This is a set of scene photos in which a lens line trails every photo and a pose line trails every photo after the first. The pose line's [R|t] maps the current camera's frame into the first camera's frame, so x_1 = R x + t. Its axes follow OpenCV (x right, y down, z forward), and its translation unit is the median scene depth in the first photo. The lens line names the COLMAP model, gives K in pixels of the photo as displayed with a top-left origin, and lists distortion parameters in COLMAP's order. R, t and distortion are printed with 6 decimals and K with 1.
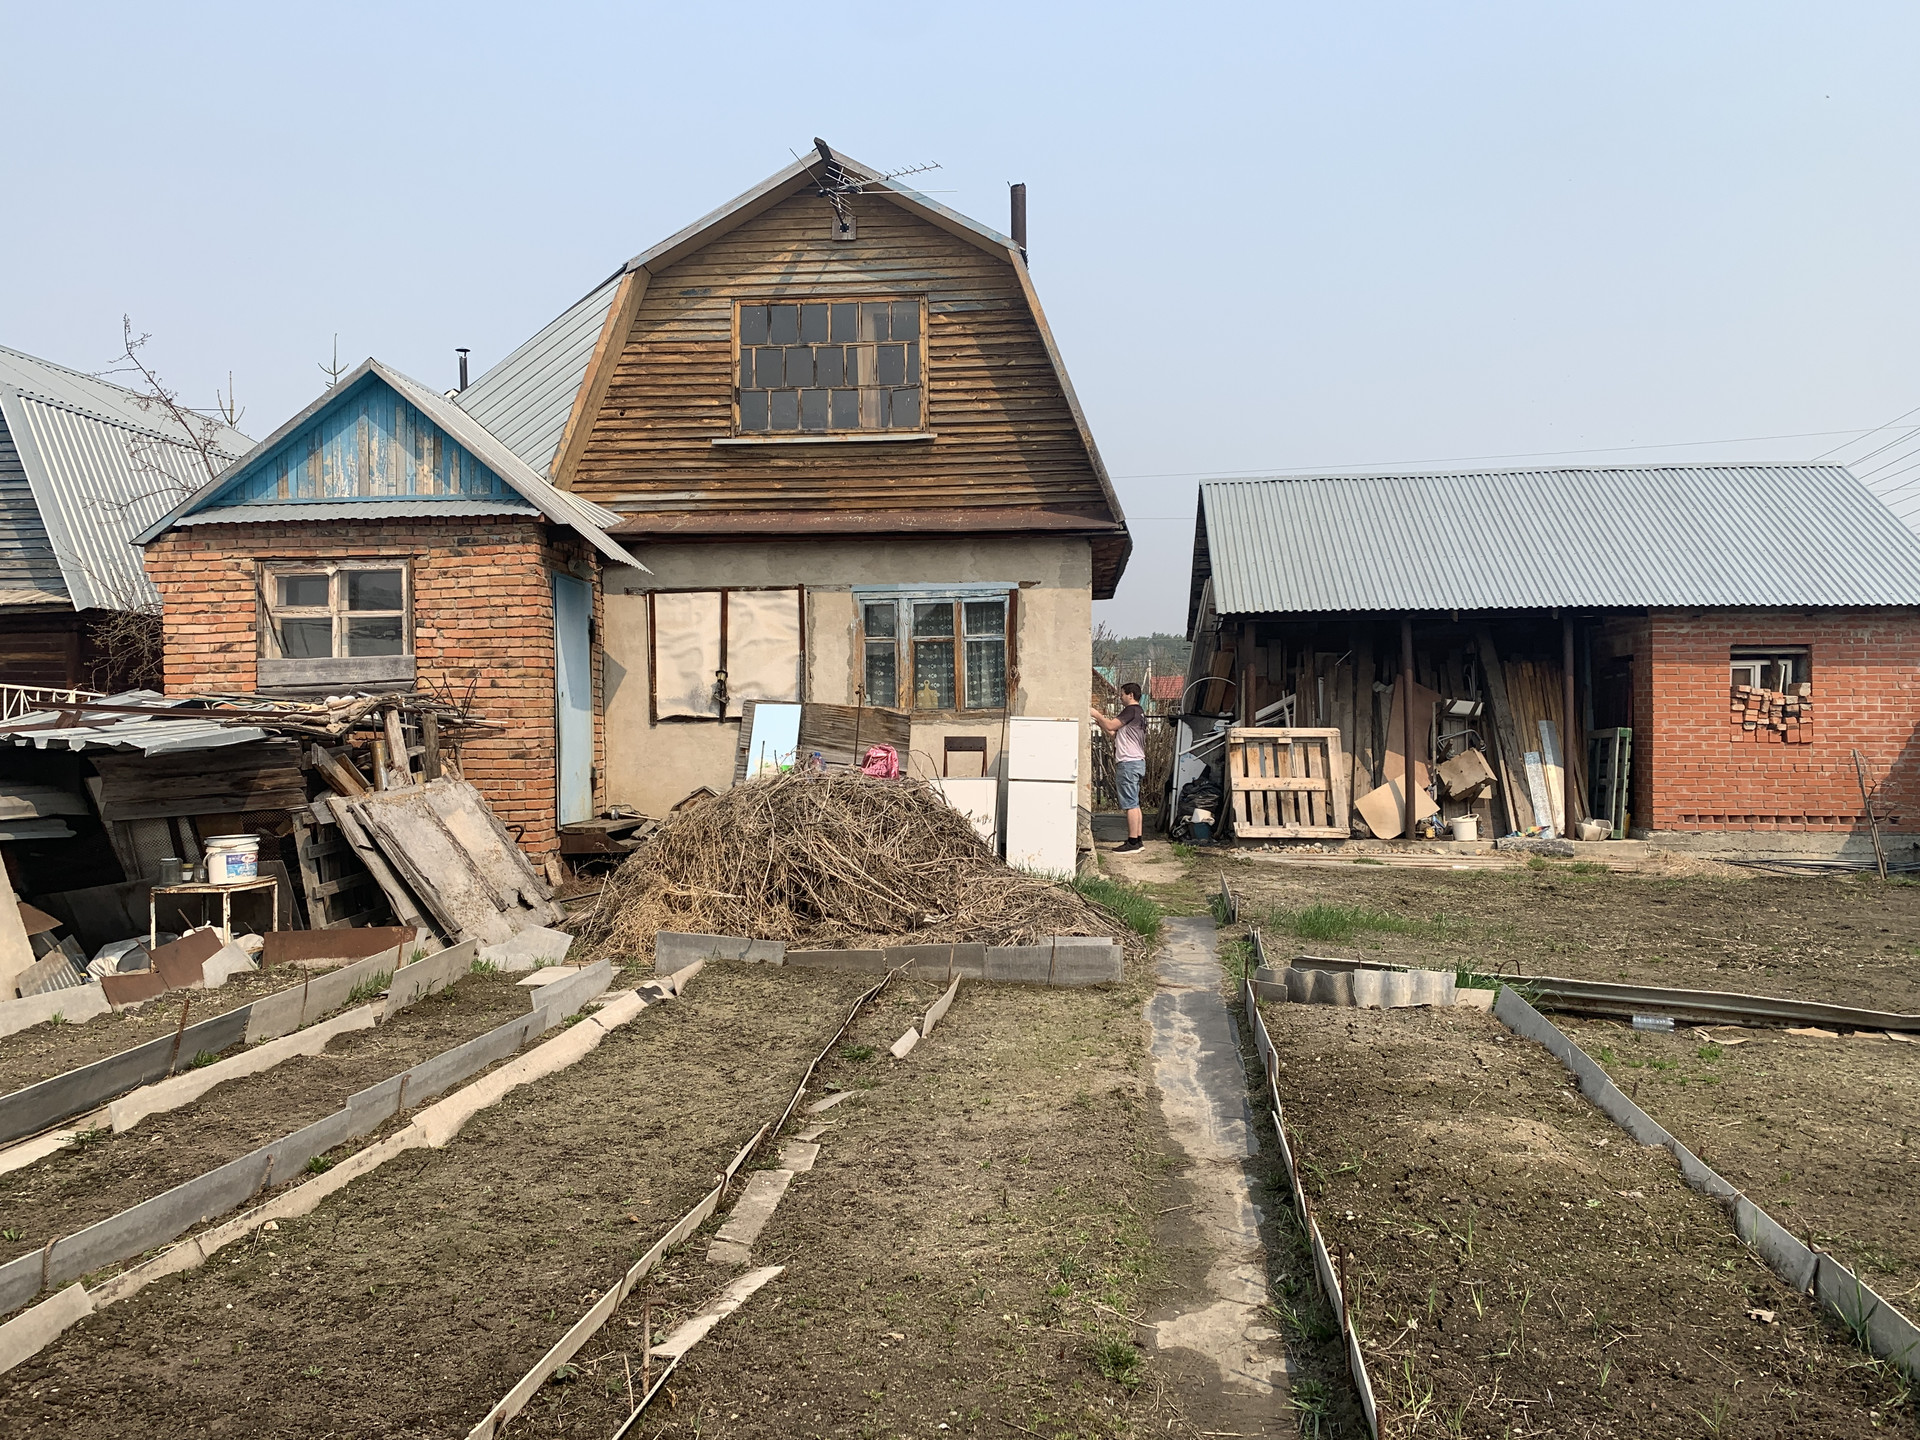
lens RADIAL K [[1477.8, 0, 960.0], [0, 1477.8, 720.0], [0, 0, 1]] dist [0.010580, -0.000744]
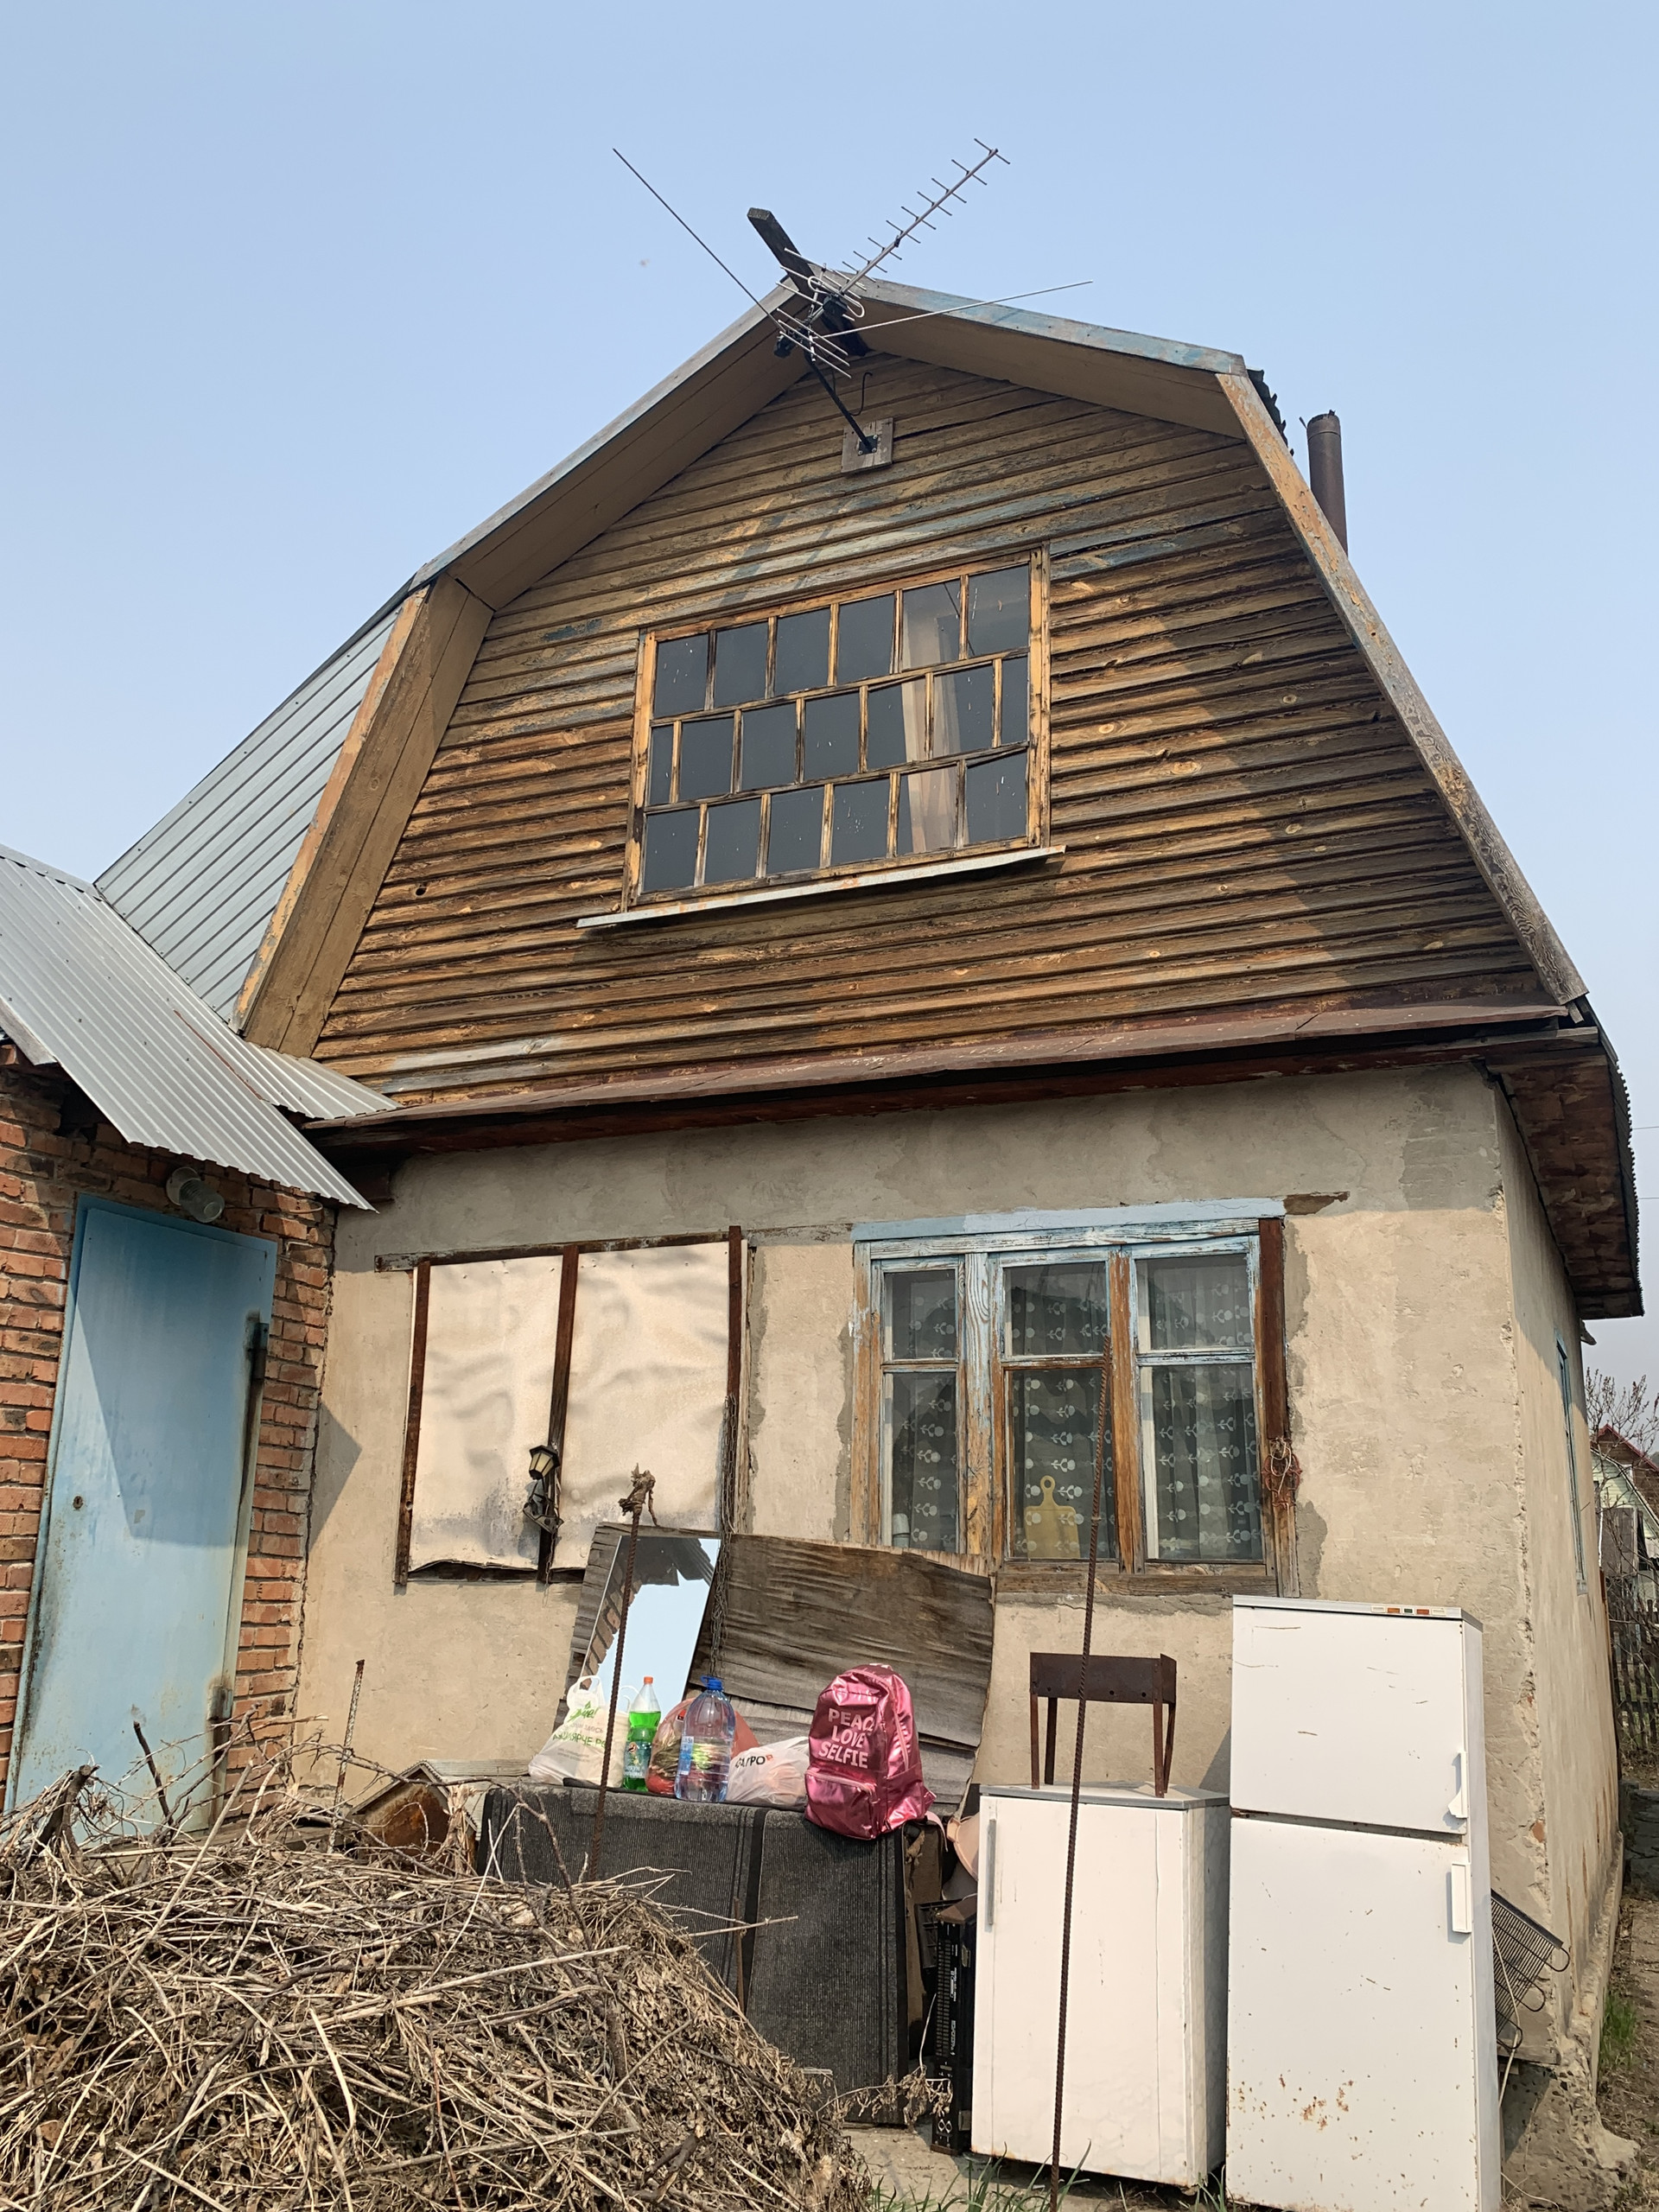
lens RADIAL K [[1775.9, 0, 837.4], [0, 1775.9, 1075.0], [0, 0, 1]] dist [0.118026, -0.155121]
pose [[0.942818, -0.064091, -0.327087, 0.093377], [-0.021975, 0.967250, -0.252871, -0.011684], [0.332582, 0.245599, 0.910533, 0.647352]]
